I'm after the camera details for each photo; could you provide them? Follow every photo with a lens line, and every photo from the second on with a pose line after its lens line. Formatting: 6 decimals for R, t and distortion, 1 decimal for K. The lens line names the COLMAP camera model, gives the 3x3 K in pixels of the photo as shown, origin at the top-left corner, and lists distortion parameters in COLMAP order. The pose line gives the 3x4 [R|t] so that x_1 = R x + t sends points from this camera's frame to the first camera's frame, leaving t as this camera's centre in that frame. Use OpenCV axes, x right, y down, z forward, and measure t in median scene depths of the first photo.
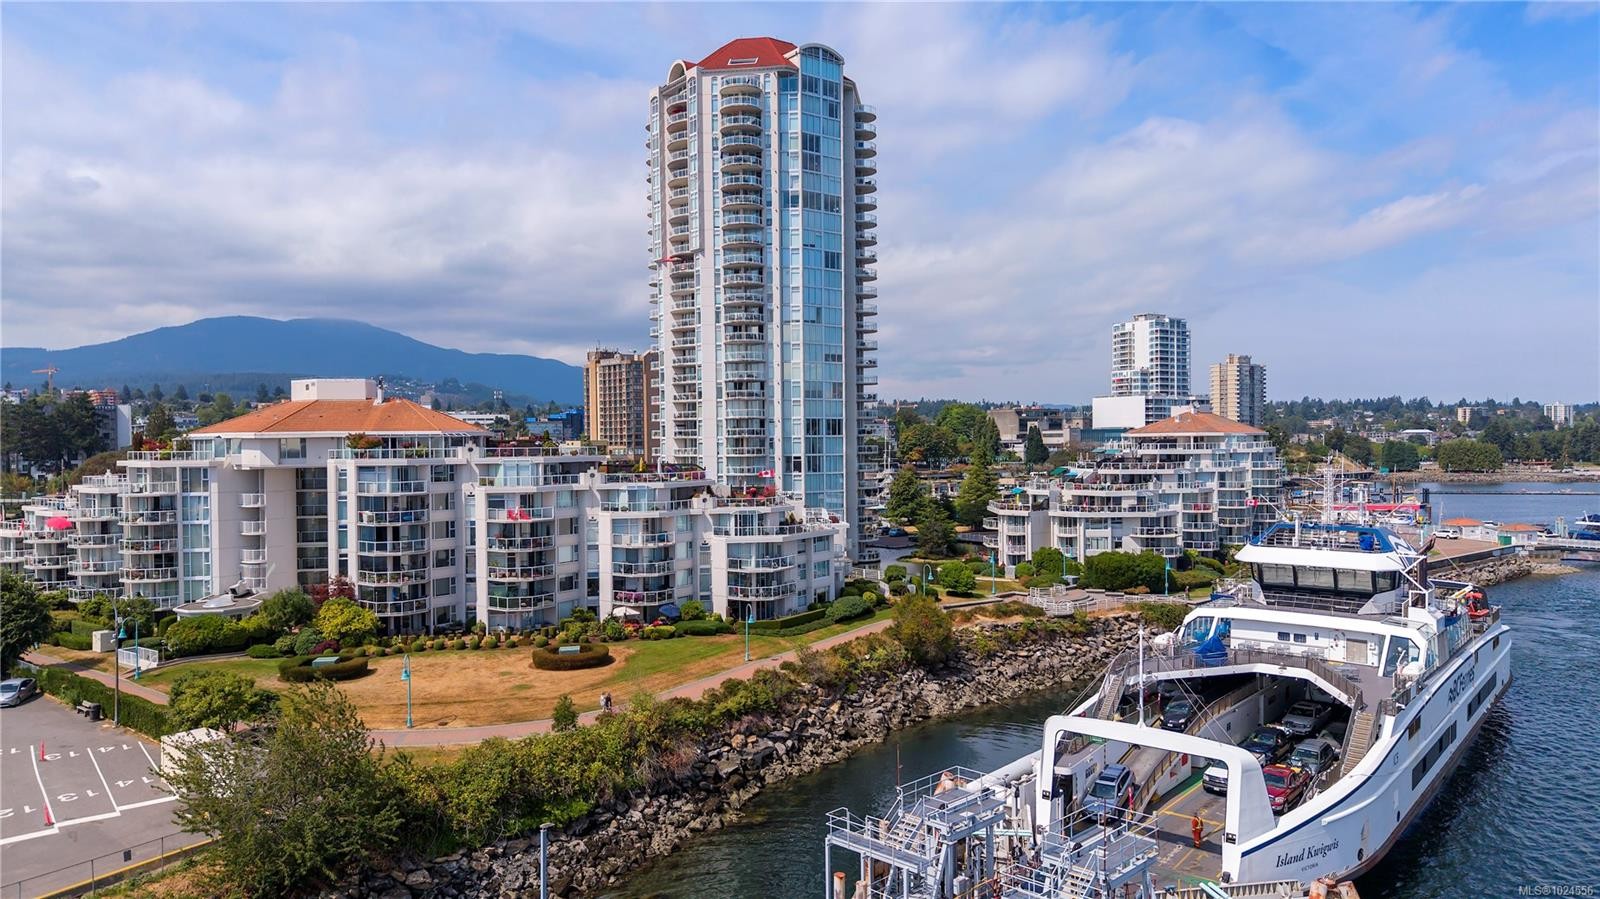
lens RADIAL K [[1051.6, 0, 800.0], [0, 1051.6, 449.5], [0, 0, 1]] dist [0.065145, -0.082010]
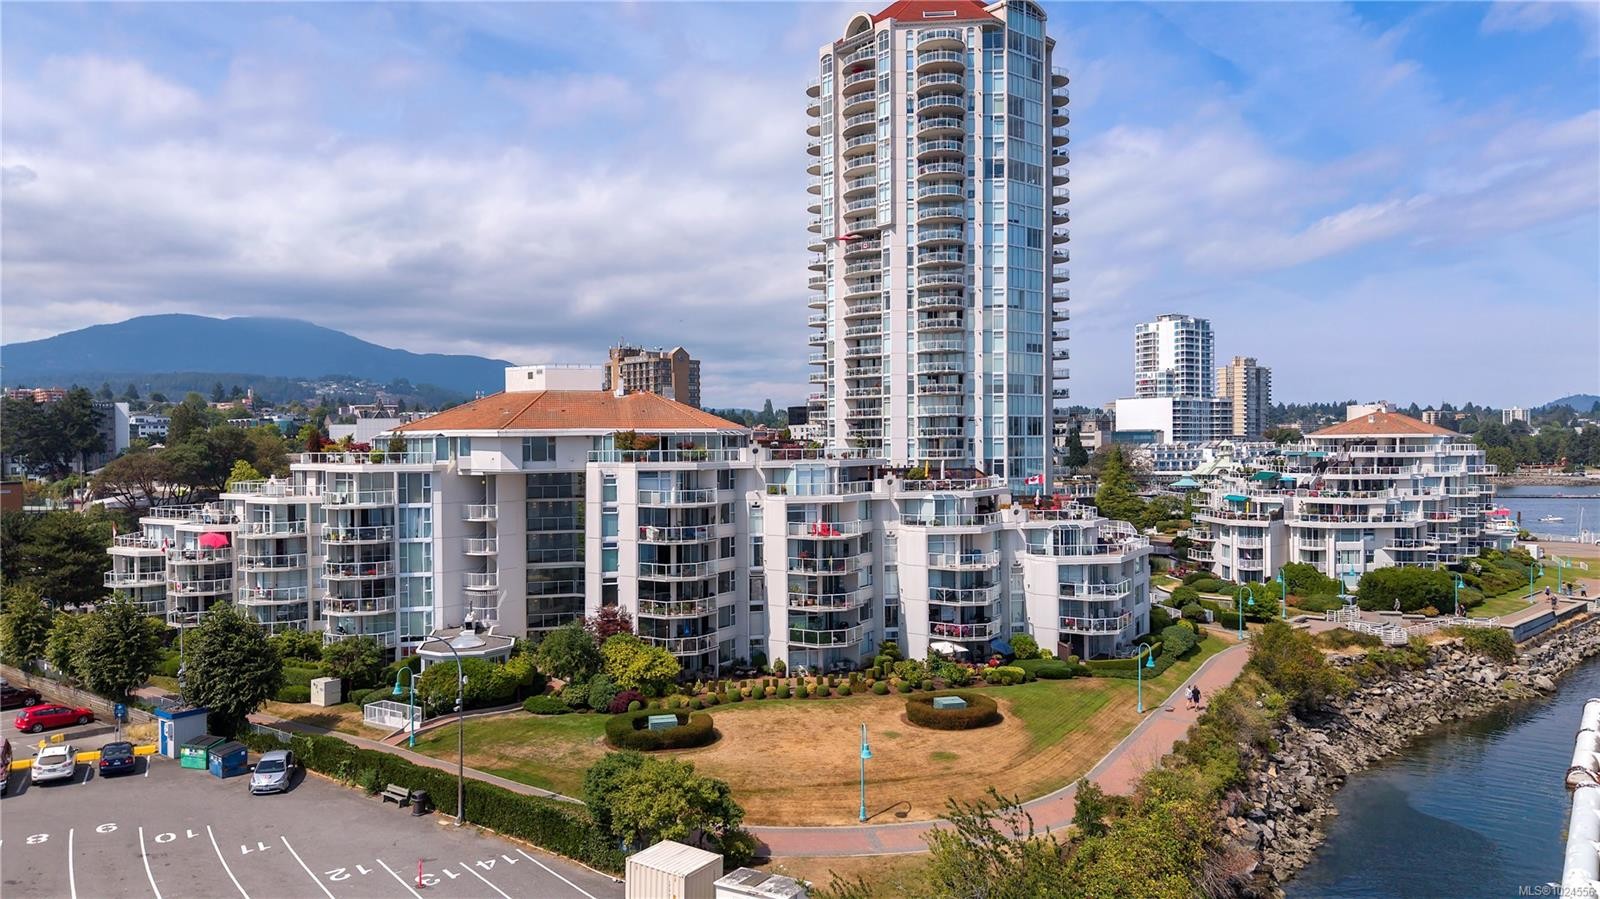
lens RADIAL K [[1051.6, 0, 800.0], [0, 1051.6, 449.5], [0, 0, 1]] dist [0.065145, -0.082010]
pose [[0.998756, 0.001152, 0.049844, -0.215868], [-0.001020, 0.999996, -0.002674, 0.000778], [-0.049847, 0.002620, 0.998753, 0.121479]]
